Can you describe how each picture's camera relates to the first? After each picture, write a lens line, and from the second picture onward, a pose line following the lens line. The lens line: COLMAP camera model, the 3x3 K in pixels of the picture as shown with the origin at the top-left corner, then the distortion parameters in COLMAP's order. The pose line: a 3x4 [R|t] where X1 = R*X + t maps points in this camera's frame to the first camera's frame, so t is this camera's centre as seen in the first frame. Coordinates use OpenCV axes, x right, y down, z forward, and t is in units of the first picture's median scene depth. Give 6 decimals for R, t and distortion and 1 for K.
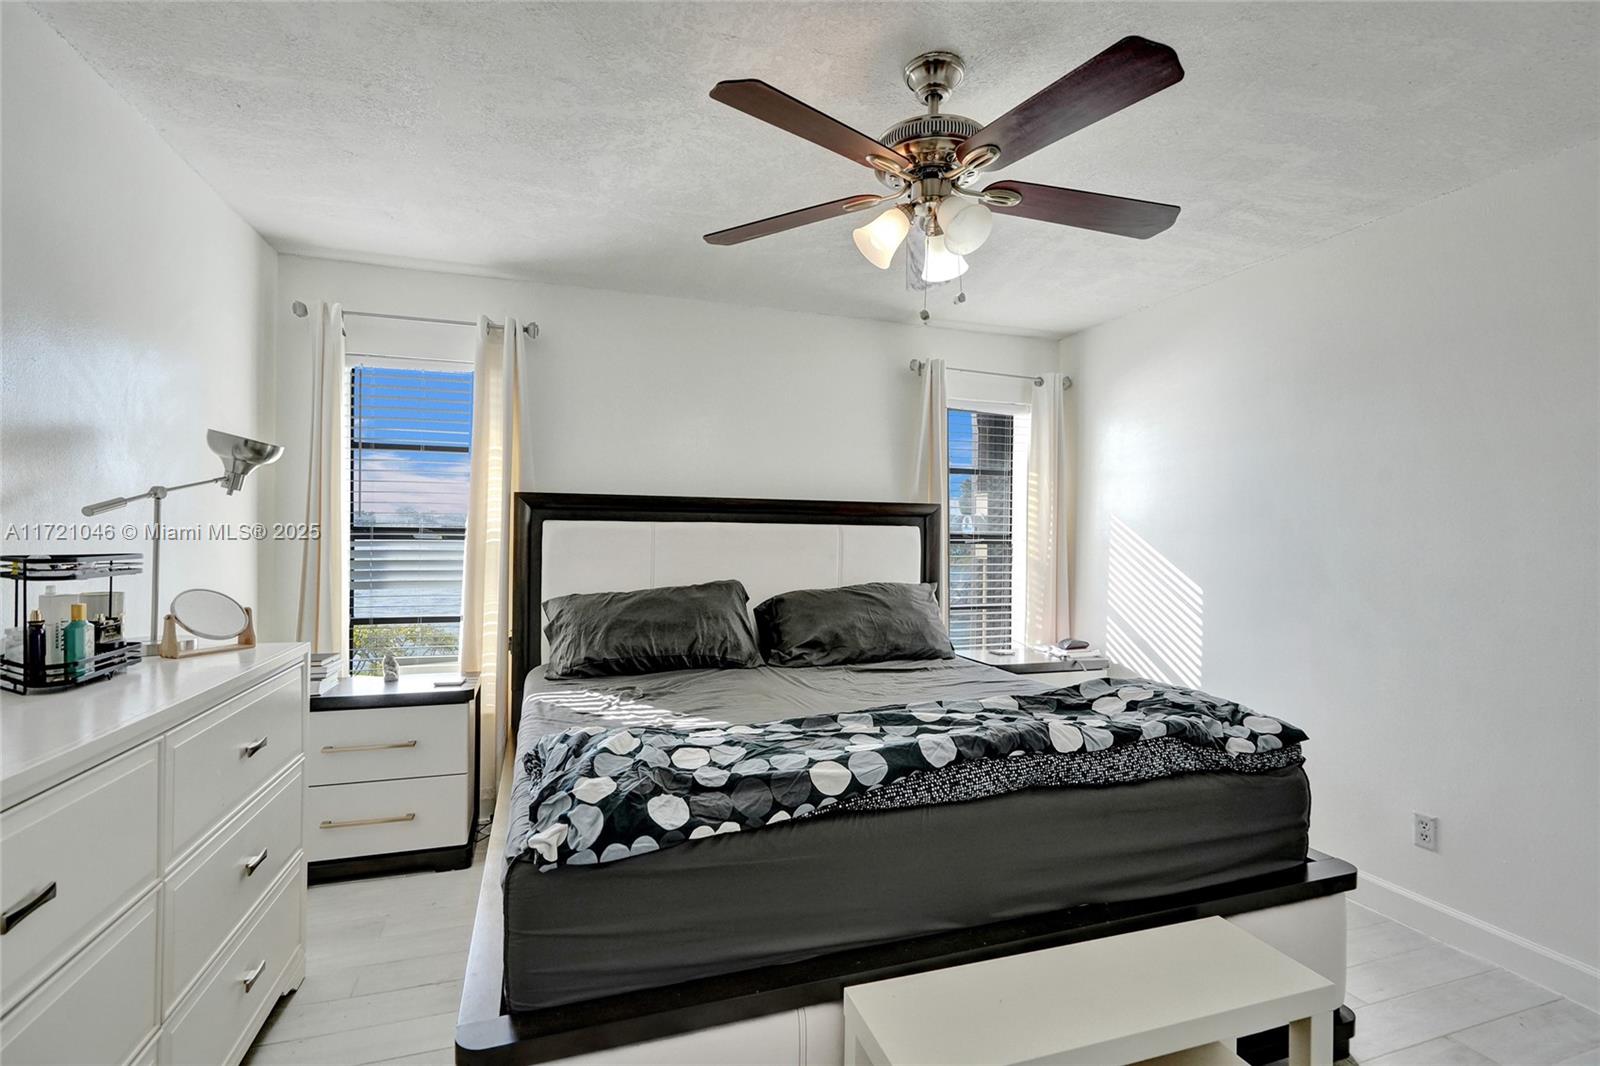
lens RADIAL K [[726.7, 0, 798.2], [0, 726.7, 534.1], [0, 0, 1]] dist [-0.005132, 0.002106]
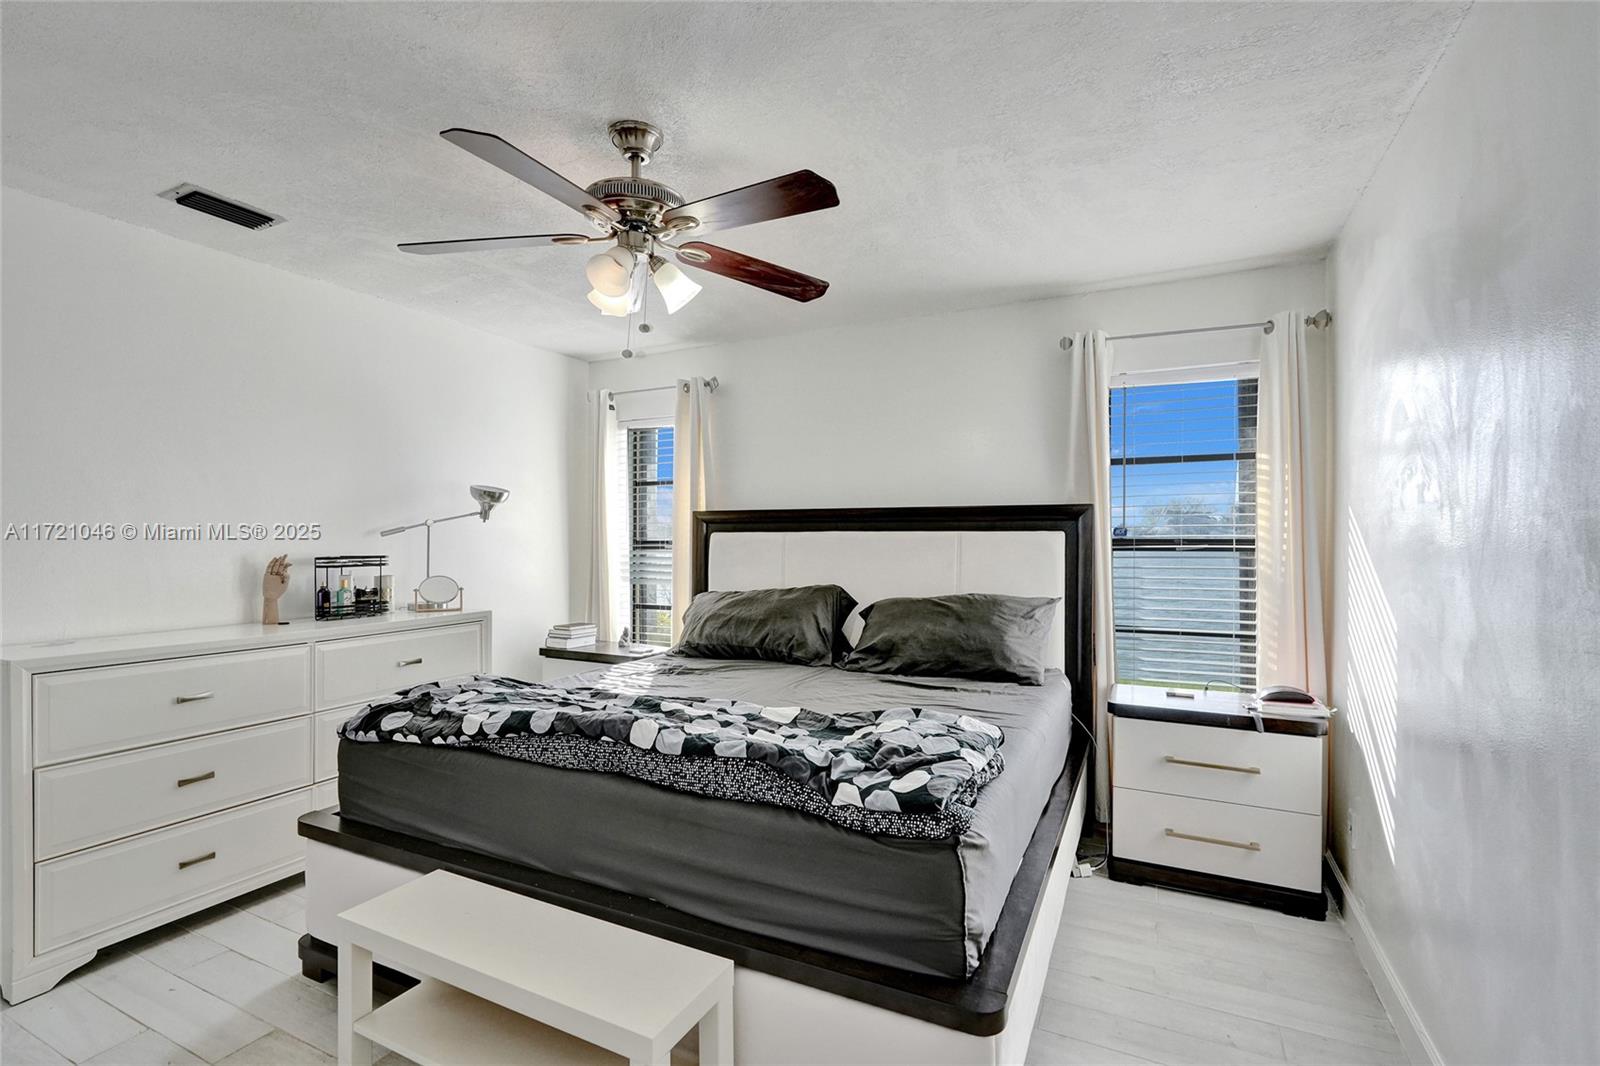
lens RADIAL K [[726.7, 0, 805.1], [0, 726.7, 538.6], [0, 0, 1]] dist [-0.005132, 0.002106]
pose [[0.711850, -0.012576, -0.702219, 0.727198], [0.008152, 0.999920, -0.009644, 0.005054], [0.702285, 0.001141, 0.711895, 0.236003]]
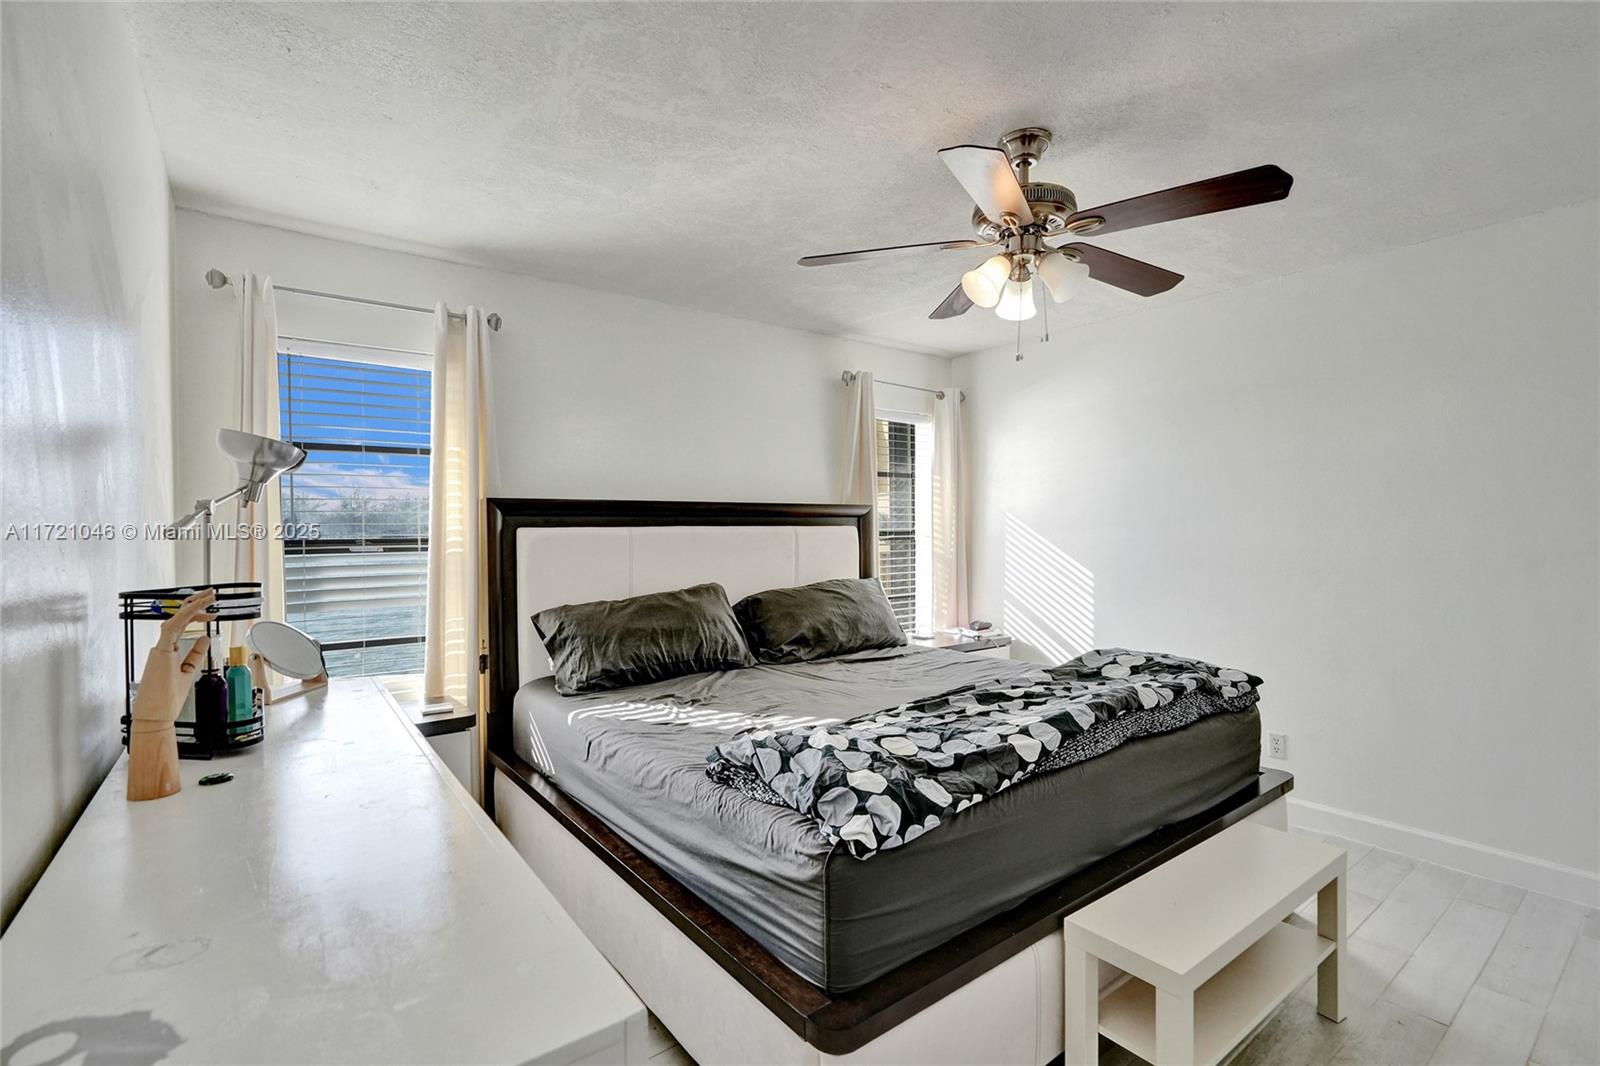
lens RADIAL K [[726.7, 0, 802.5], [0, 726.7, 532.3], [0, 0, 1]] dist [-0.005132, 0.002106]
pose [[0.947377, -0.021583, 0.319391, -0.335809], [0.020194, 0.999767, 0.007661, -0.014405], [-0.319481, -0.000808, 0.947592, 0.001653]]
